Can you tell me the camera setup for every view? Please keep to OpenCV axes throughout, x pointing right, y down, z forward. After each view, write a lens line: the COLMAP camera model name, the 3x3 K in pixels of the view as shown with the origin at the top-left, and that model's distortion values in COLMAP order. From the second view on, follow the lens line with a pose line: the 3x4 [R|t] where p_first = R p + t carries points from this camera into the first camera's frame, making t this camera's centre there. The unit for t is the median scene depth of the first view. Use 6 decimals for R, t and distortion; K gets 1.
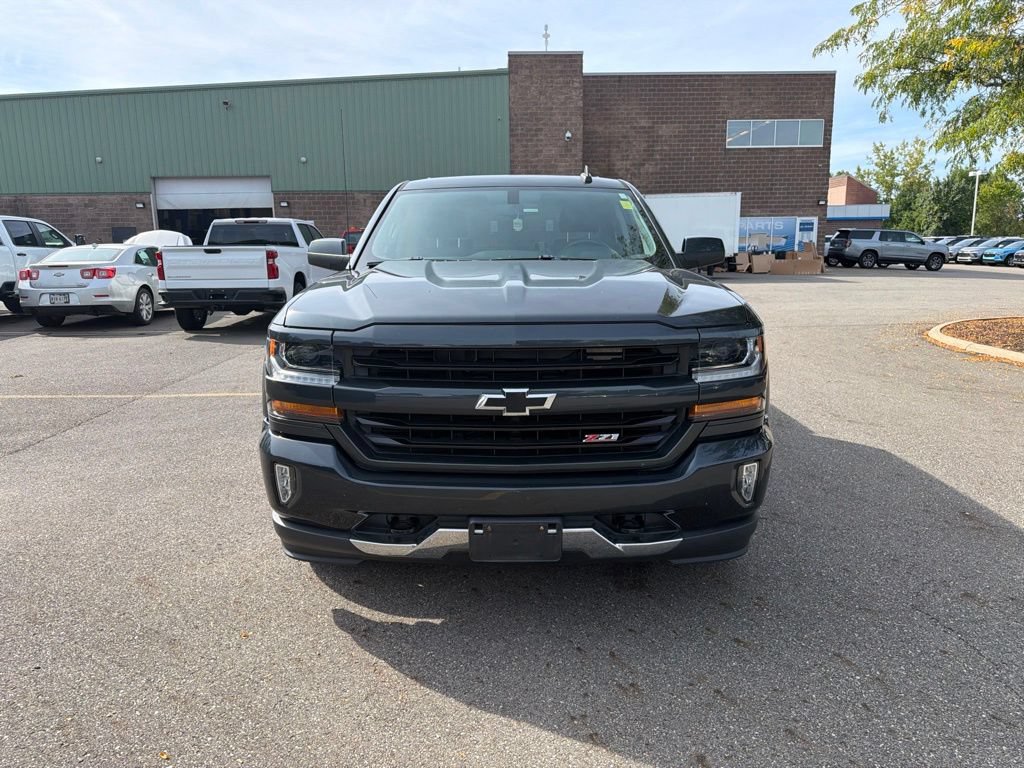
lens RADIAL K [[724.3, 0, 509.4], [0, 724.3, 386.6], [0, 0, 1]] dist [0.026546, -0.031673]
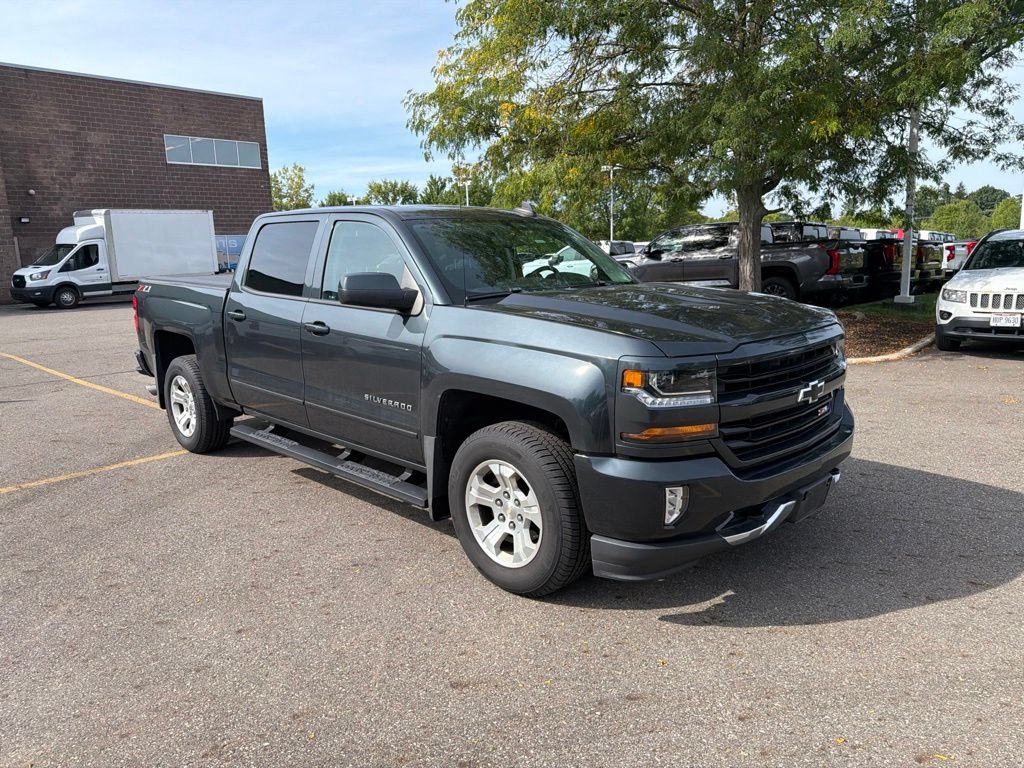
lens RADIAL K [[724.3, 0, 505.1], [0, 724.3, 378.5], [0, 0, 1]] dist [0.026546, -0.031673]
pose [[0.705155, -0.131772, 0.696702, -0.119209], [0.154048, 0.987581, 0.030871, -0.011899], [-0.692117, 0.085557, 0.716696, 0.039442]]
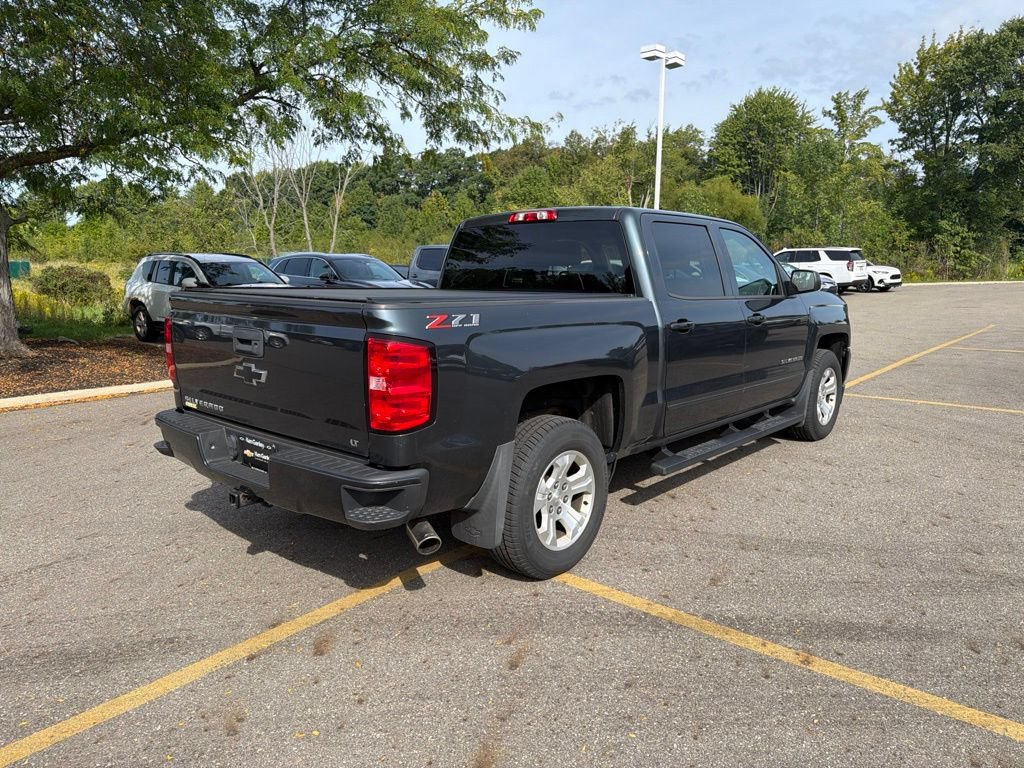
lens RADIAL K [[724.3, 0, 509.5], [0, 724.3, 391.4], [0, 0, 1]] dist [0.026546, -0.031673]
pose [[-0.755525, -0.104811, 0.646682, -0.110998], [0.131731, 0.942652, 0.306683, -0.072796], [-0.641739, 0.316895, -0.698390, 0.360218]]
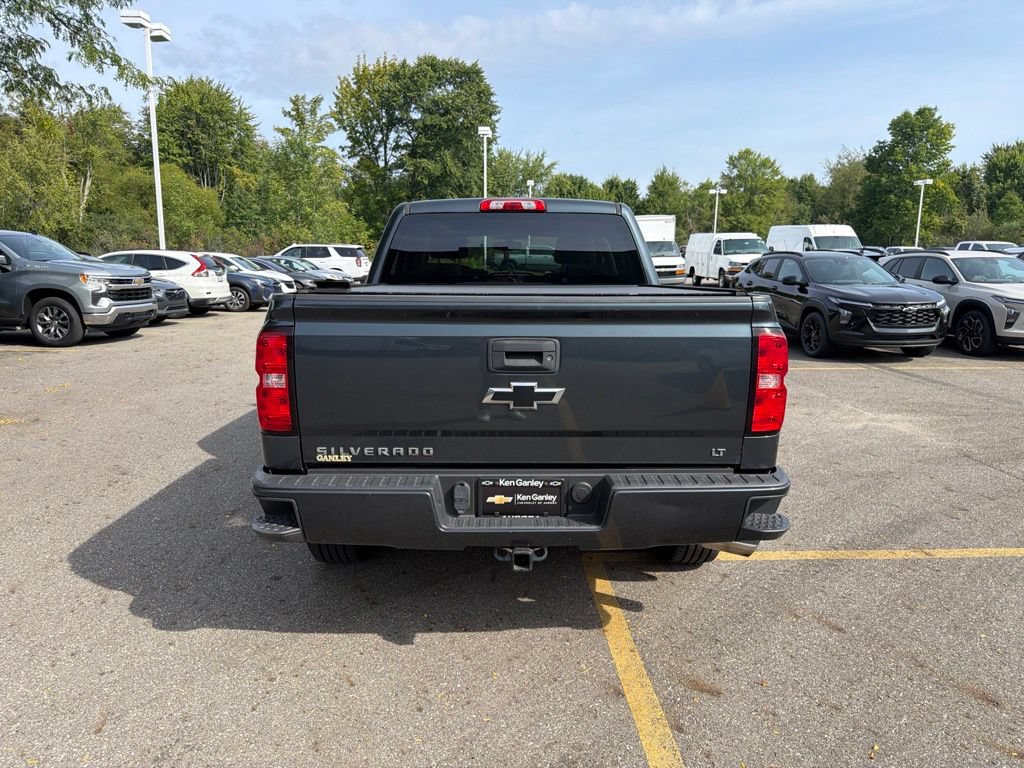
lens RADIAL K [[724.3, 0, 518.8], [0, 724.3, 389.5], [0, 0, 1]] dist [0.026546, -0.031673]
pose [[-0.999616, 0.009049, -0.026179, 0.004336], [-0.000983, 0.932937, 0.360039, -0.078449], [0.027681, 0.359926, -0.932570, 0.389545]]
